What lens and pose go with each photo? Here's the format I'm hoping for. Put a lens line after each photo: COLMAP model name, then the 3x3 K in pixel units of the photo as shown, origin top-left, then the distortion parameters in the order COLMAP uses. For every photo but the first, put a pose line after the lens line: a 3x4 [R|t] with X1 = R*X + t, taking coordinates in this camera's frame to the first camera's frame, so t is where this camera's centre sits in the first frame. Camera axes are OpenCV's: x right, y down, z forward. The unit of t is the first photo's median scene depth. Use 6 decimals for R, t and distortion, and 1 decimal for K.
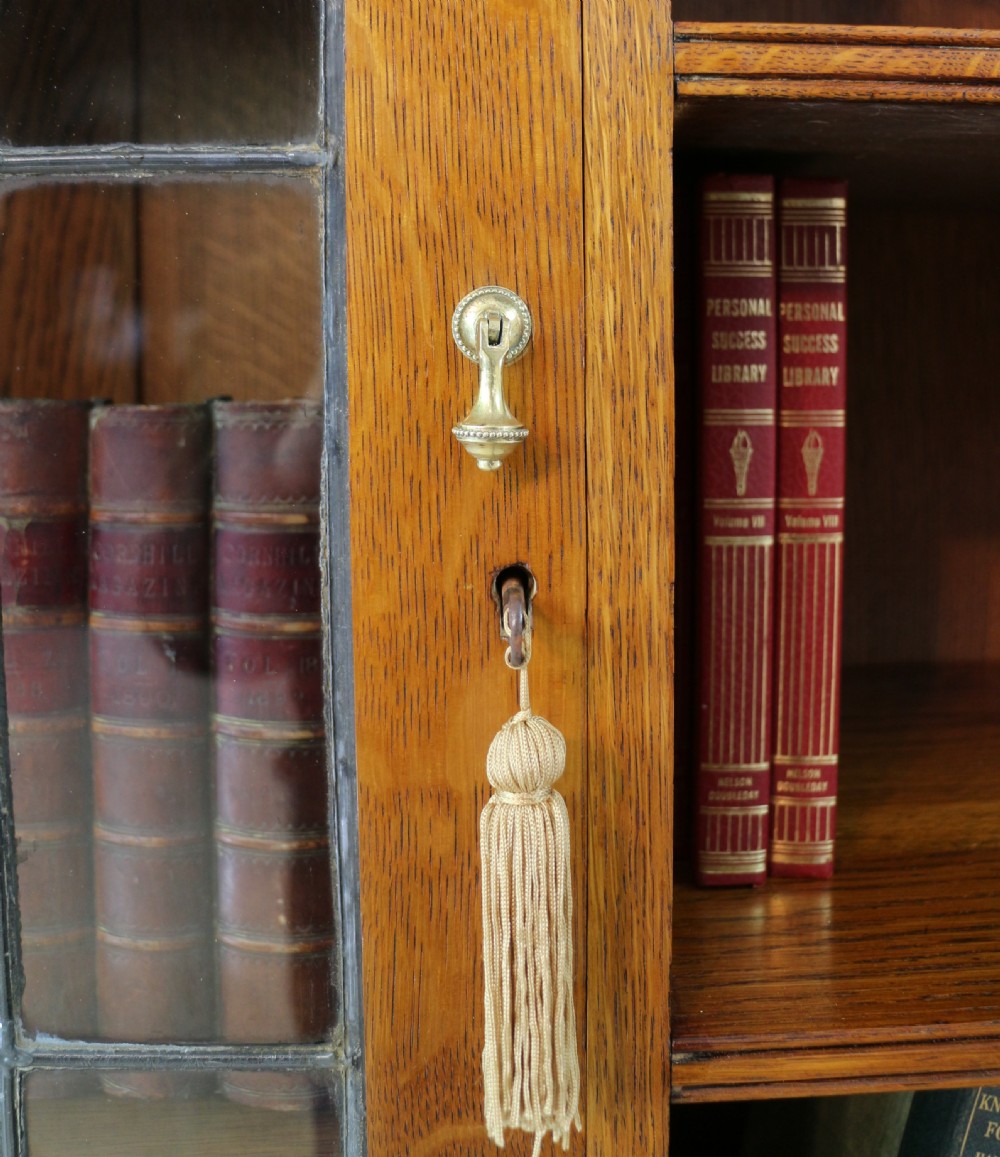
lens RADIAL K [[1258.1, 0, 505.3], [0, 1258.1, 383.1], [0, 0, 1]] dist [-0.136050, 0.000000]
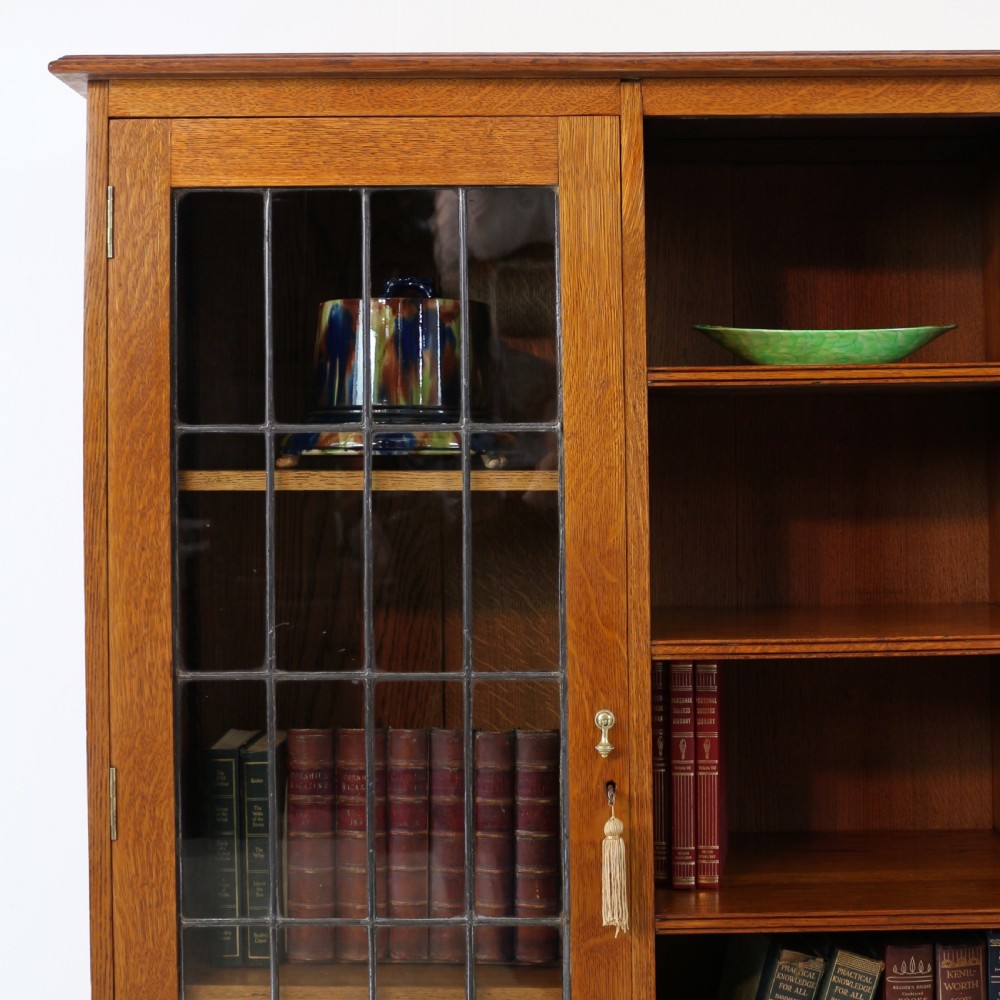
lens RADIAL K [[1680.6, 0, 563.9], [0, 1680.6, 393.9], [0, 0, 1]] dist [-0.094068, 0.000000]
pose [[0.999565, -0.005340, -0.028998, 0.018152], [0.002702, 0.995917, -0.090231, -0.570440], [0.029362, 0.090113, 0.995499, -4.181943]]
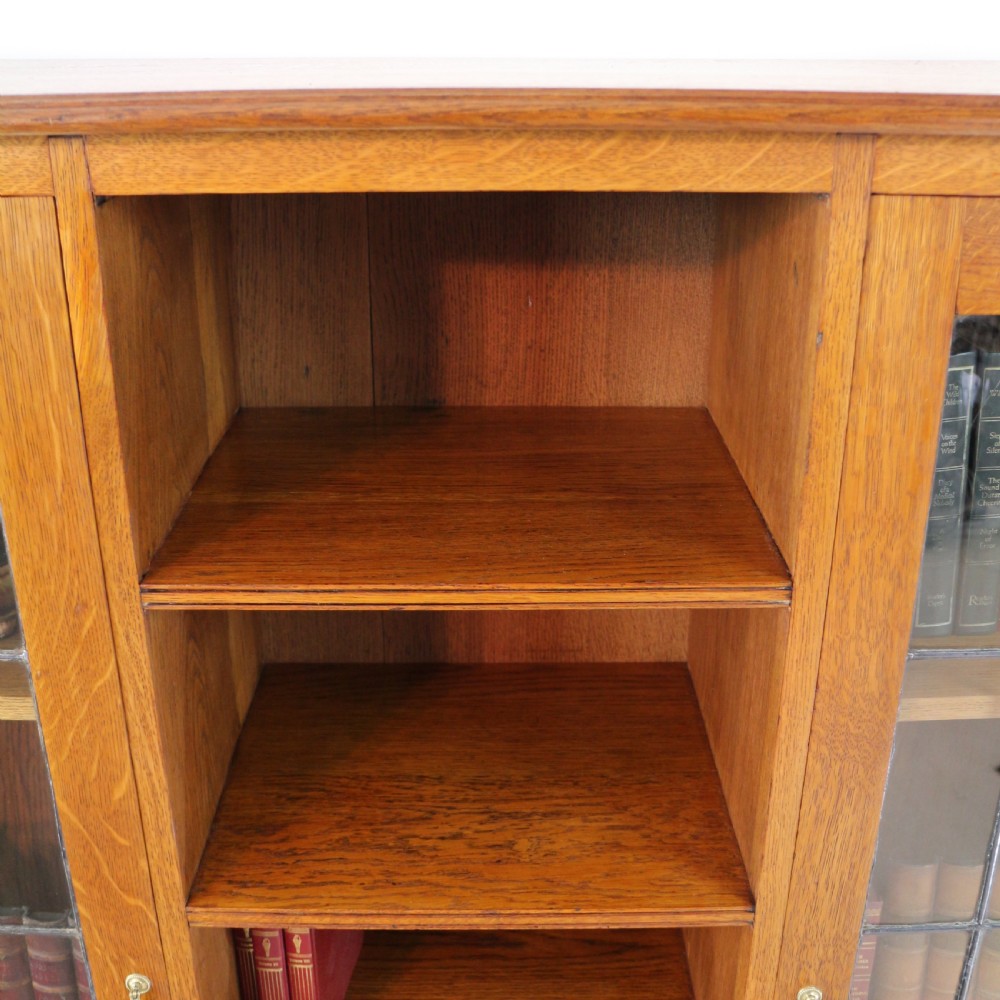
lens RADIAL K [[1214.3, 0, 505.5], [0, 1214.3, 492.0], [0, 0, 1]] dist [-0.129678, 0.000000]
pose [[0.999815, 0.016429, -0.010020, 0.878405], [-0.012133, 0.942345, 0.334422, -2.102576], [0.014937, -0.334239, 0.942370, -1.269910]]
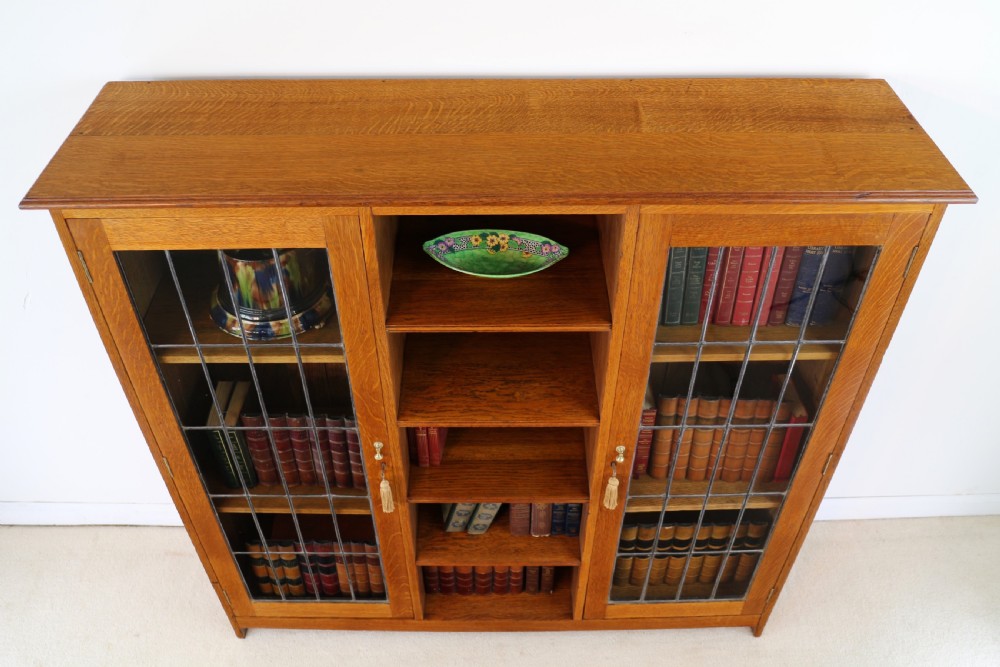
lens RADIAL K [[847.8, 0, 496.2], [0, 847.8, 331.5], [0, 0, 1]] dist [-0.144236, 0.029814]
pose [[0.999756, 0.020069, -0.009212, 0.808774], [-0.009568, 0.769635, 0.638412, -4.212367], [0.019902, -0.638169, 0.769639, -2.848089]]
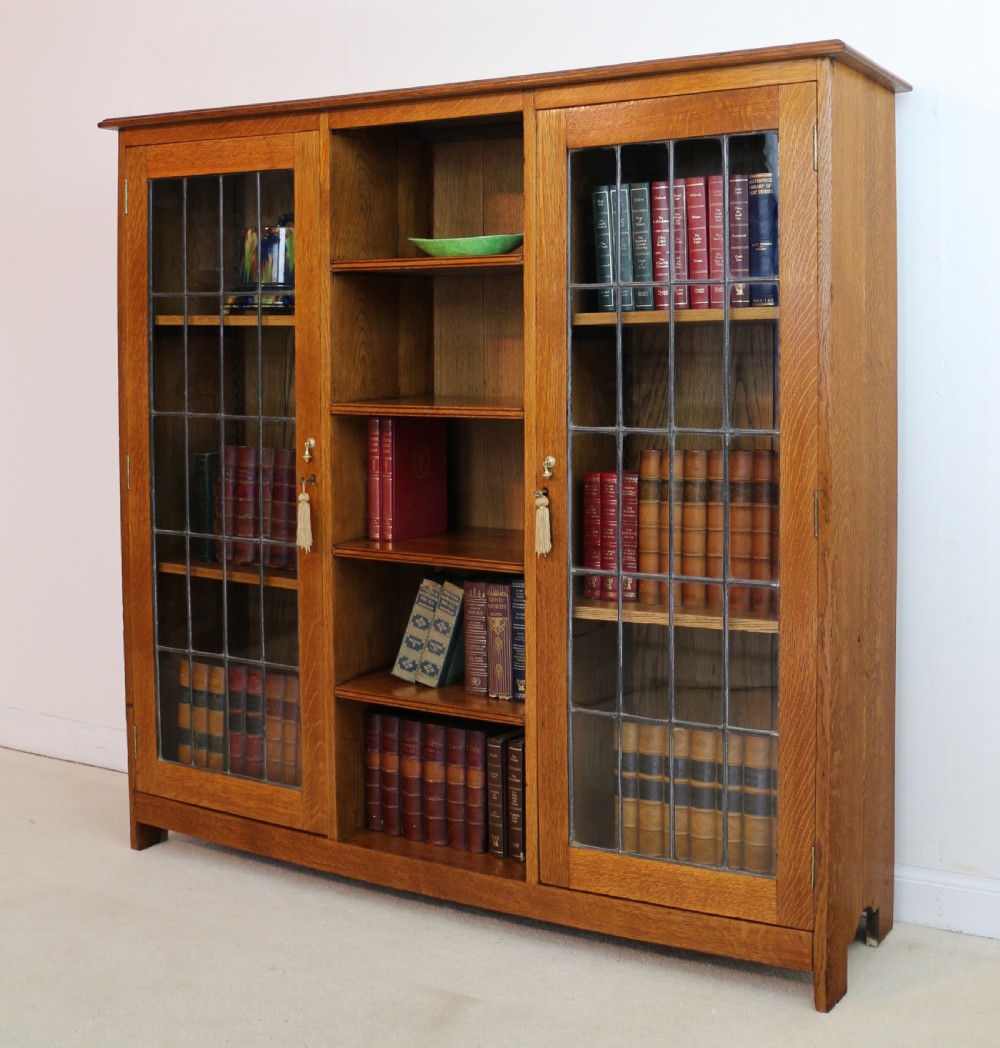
lens RADIAL K [[1434.3, 0, 553.4], [0, 1434.3, 355.2], [0, 0, 1]] dist [-0.137657, 0.000000]
pose [[0.864312, 0.012371, -0.502805, 5.466059], [-0.029986, 0.999187, -0.026963, -0.378388], [0.502062, 0.038382, 0.863979, -5.627012]]
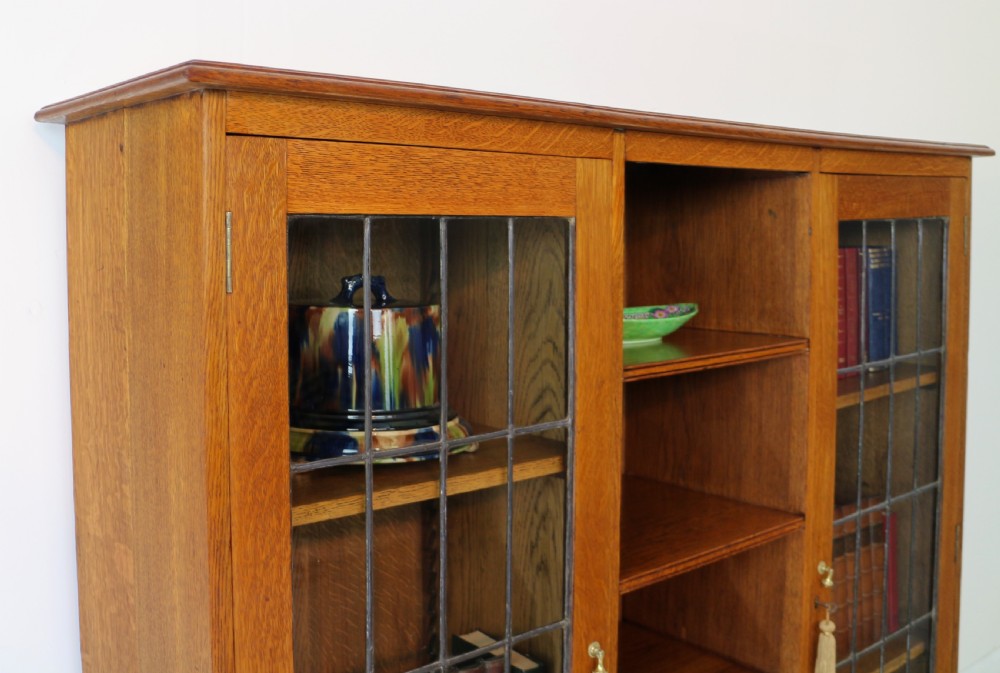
lens RADIAL K [[1011.5, 0, 396.7], [0, 1011.5, 283.7], [0, 0, 1]] dist [-0.118165, 0.000000]
pose [[0.816838, -0.030464, 0.576063, -2.742805], [0.030791, 0.999484, 0.009195, -1.489235], [-0.576045, 0.010227, 0.817354, -1.683876]]
